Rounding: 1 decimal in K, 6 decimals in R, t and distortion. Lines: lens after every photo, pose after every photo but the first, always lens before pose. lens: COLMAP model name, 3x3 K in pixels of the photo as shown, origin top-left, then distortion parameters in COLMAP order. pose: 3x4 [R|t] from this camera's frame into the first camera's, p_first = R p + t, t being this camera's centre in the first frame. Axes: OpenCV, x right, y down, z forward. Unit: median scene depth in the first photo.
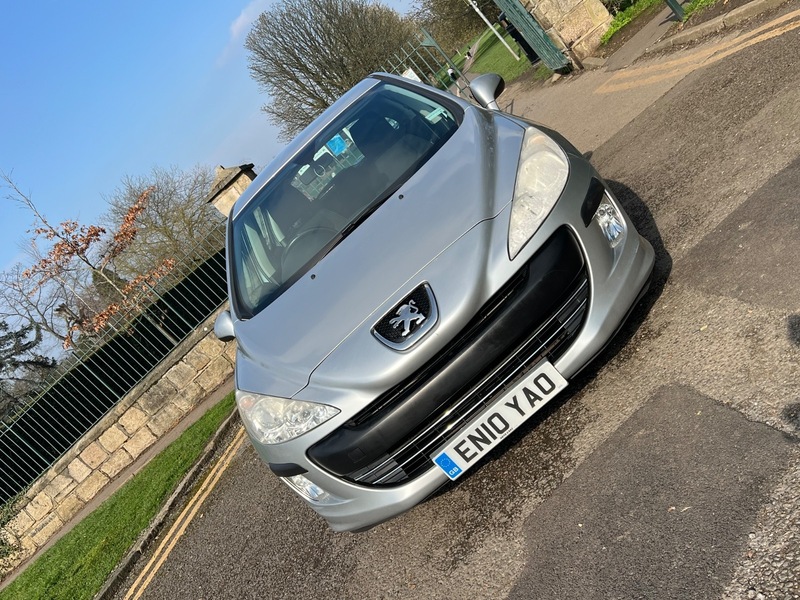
lens RADIAL K [[814.8, 0, 396.0], [0, 814.8, 304.0], [0, 0, 1]] dist [0.015197, 0.000000]
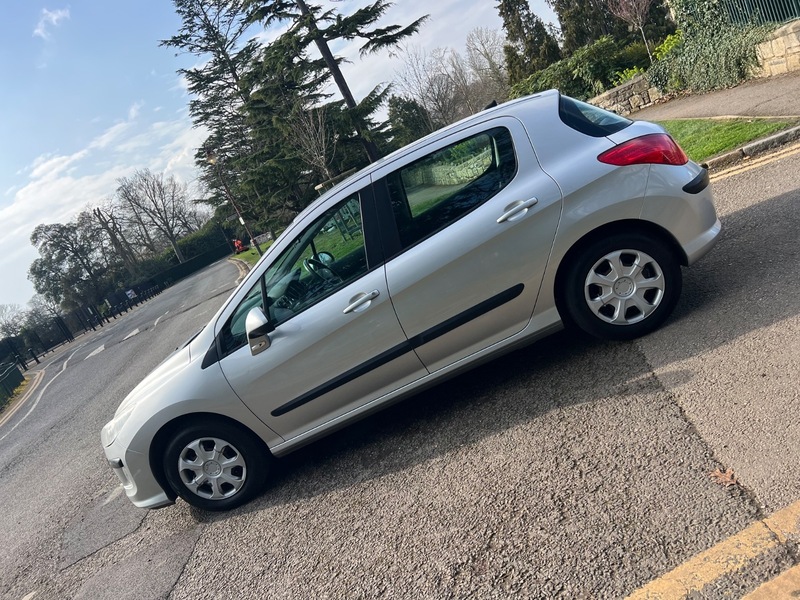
lens RADIAL K [[602.9, 0, 398.0], [0, 602.9, 307.3], [0, 0, 1]] dist [0.043608, -0.045961]
pose [[0.194496, 0.797513, -0.571090, 0.480085], [0.174928, 0.544676, 0.820201, -0.733494], [0.965180, -0.259425, -0.033570, 1.002751]]
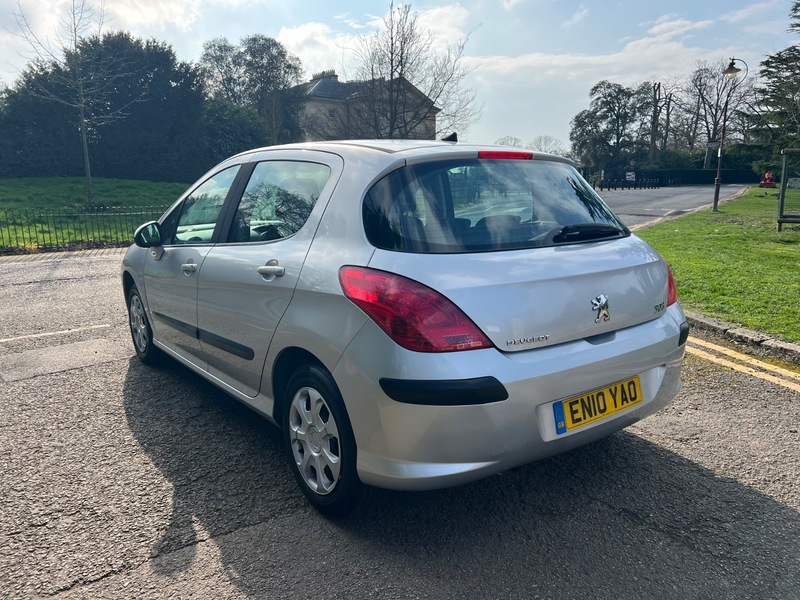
lens RADIAL K [[602.9, 0, 397.6], [0, 602.9, 287.7], [0, 0, 1]] dist [0.043608, -0.045961]
pose [[-0.625136, 0.730750, -0.274241, 0.142253], [0.423865, 0.612874, 0.666876, -0.529979], [0.655396, 0.300647, -0.692869, 1.553052]]
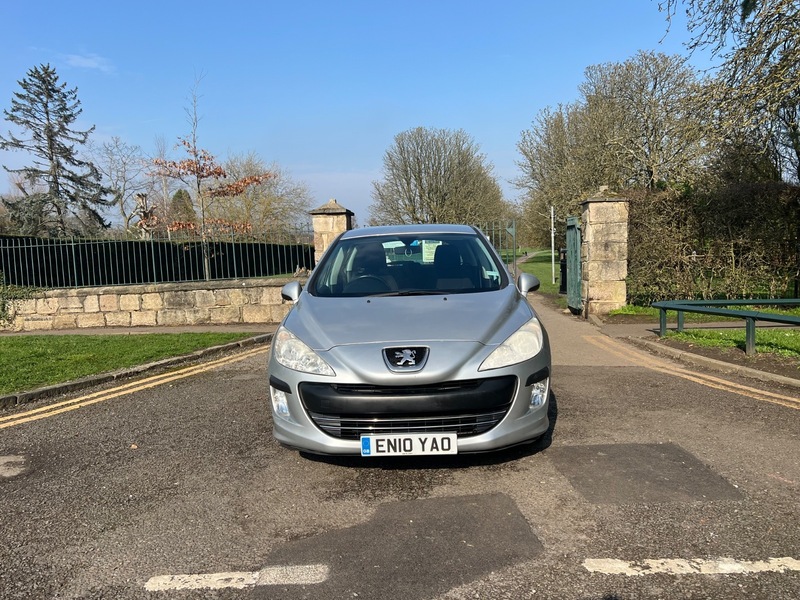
lens RADIAL K [[674.3, 0, 404.7], [0, 674.3, 304.8], [0, 0, 1]] dist [0.016346, -0.001644]
pose [[0.765048, 0.643969, -0.002313, -0.028642], [-0.638998, 0.758688, -0.126786, 0.059697], [-0.079891, 0.098475, 0.991927, -0.182931]]
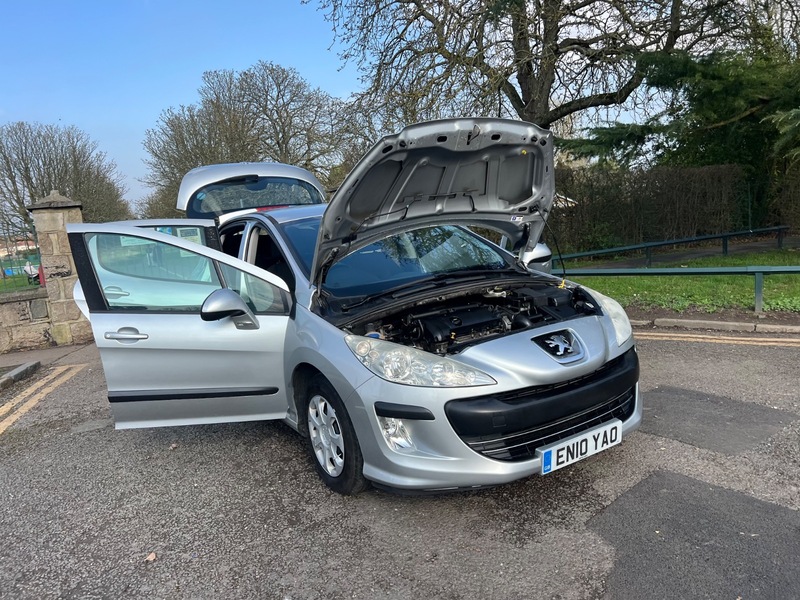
lens RADIAL K [[602.9, 0, 405.3], [0, 602.9, 297.5], [0, 0, 1]] dist [0.043608, -0.045961]
pose [[0.702574, 0.548715, 0.453101, -0.364401], [-0.366800, 0.824868, -0.430175, 0.262081], [-0.609793, 0.136032, 0.780800, 0.200143]]
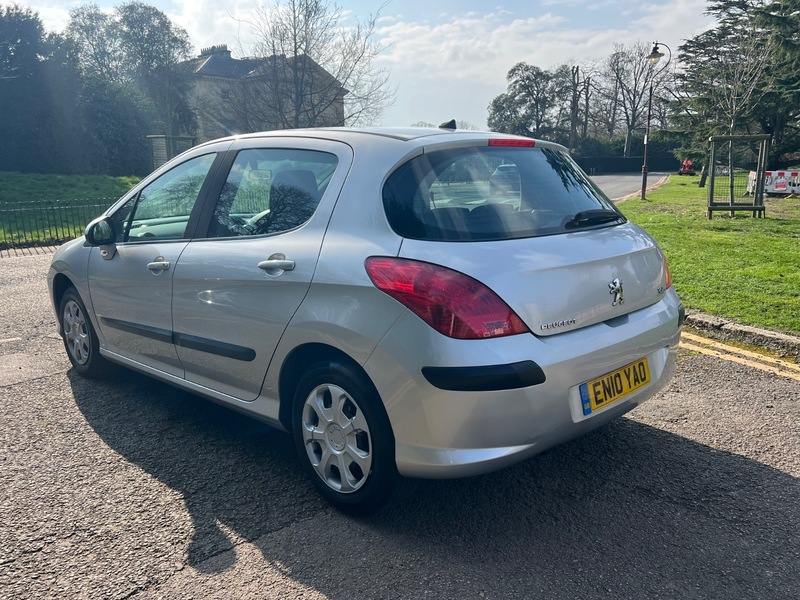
lens RADIAL K [[665.3, 0, 399.8], [0, 665.3, 293.5], [0, 0, 1]] dist [0.045968, -0.049775]
pose [[-0.556884, 0.752049, -0.352565, 0.208690], [0.344240, 0.595280, 0.726044, -0.583649], [0.755896, 0.282955, -0.590388, 1.521811]]
